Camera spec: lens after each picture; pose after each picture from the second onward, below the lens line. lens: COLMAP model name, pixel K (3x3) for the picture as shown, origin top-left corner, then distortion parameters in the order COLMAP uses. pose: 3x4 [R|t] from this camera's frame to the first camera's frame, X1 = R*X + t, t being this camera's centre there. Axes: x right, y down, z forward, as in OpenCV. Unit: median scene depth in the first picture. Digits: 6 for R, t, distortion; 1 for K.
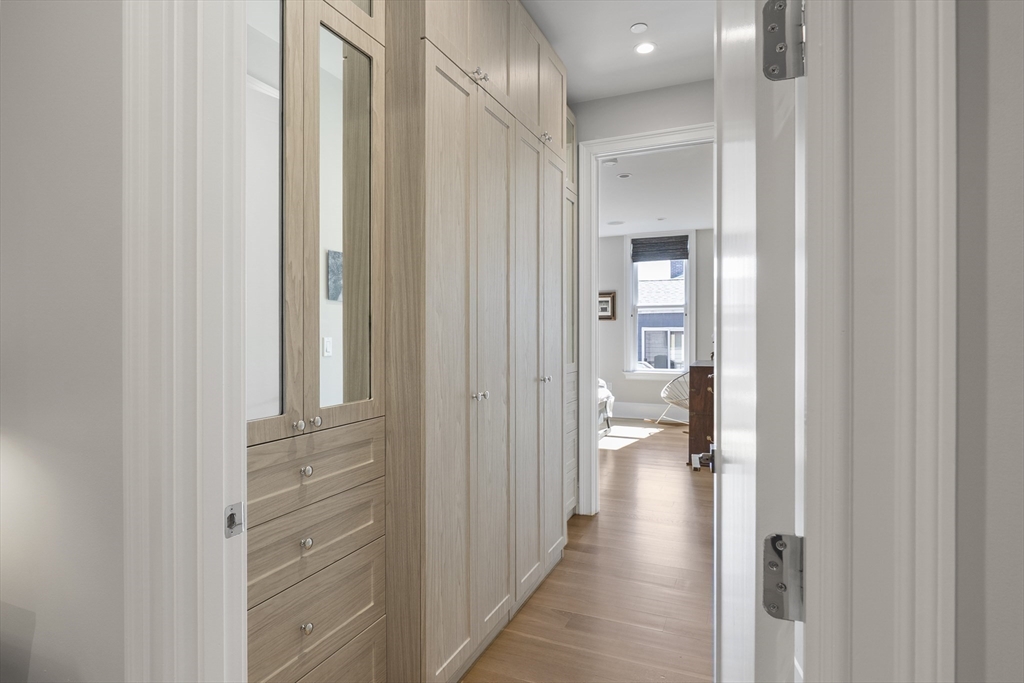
lens RADIAL K [[541.8, 0, 509.3], [0, 541.8, 338.5], [0, 0, 1]] dist [-0.005827, -0.000858]
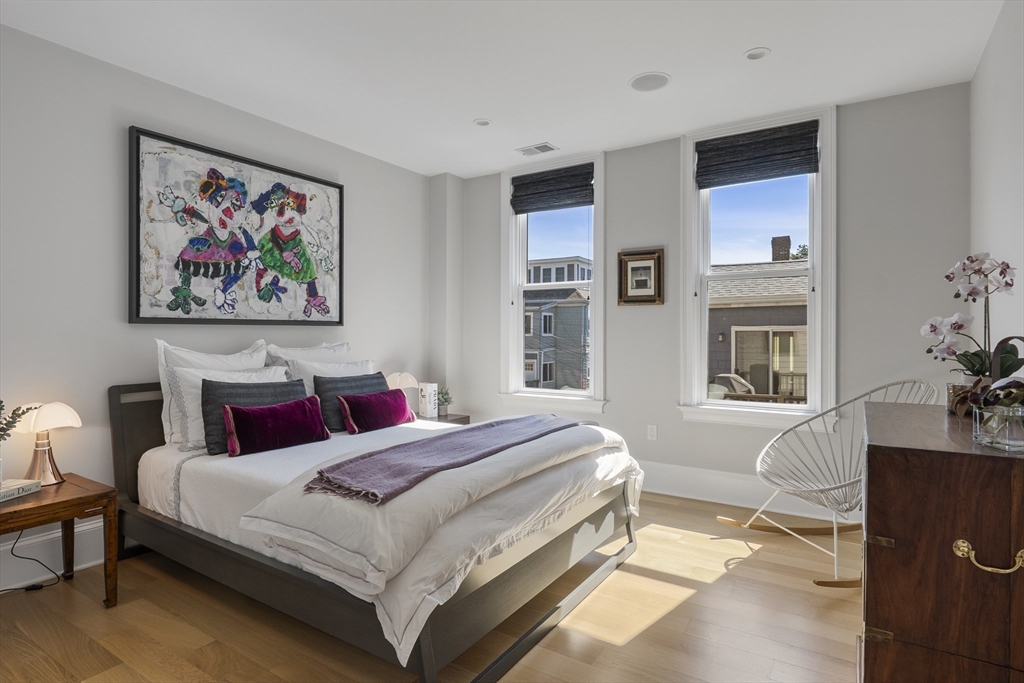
lens RADIAL K [[541.8, 0, 514.7], [0, 541.8, 338.0], [0, 0, 1]] dist [-0.005827, -0.000858]
pose [[0.988246, 0.003546, -0.152833, 0.136073], [-0.004509, 0.999972, -0.005955, 0.001991], [0.152807, 0.006574, 0.988234, 0.474303]]
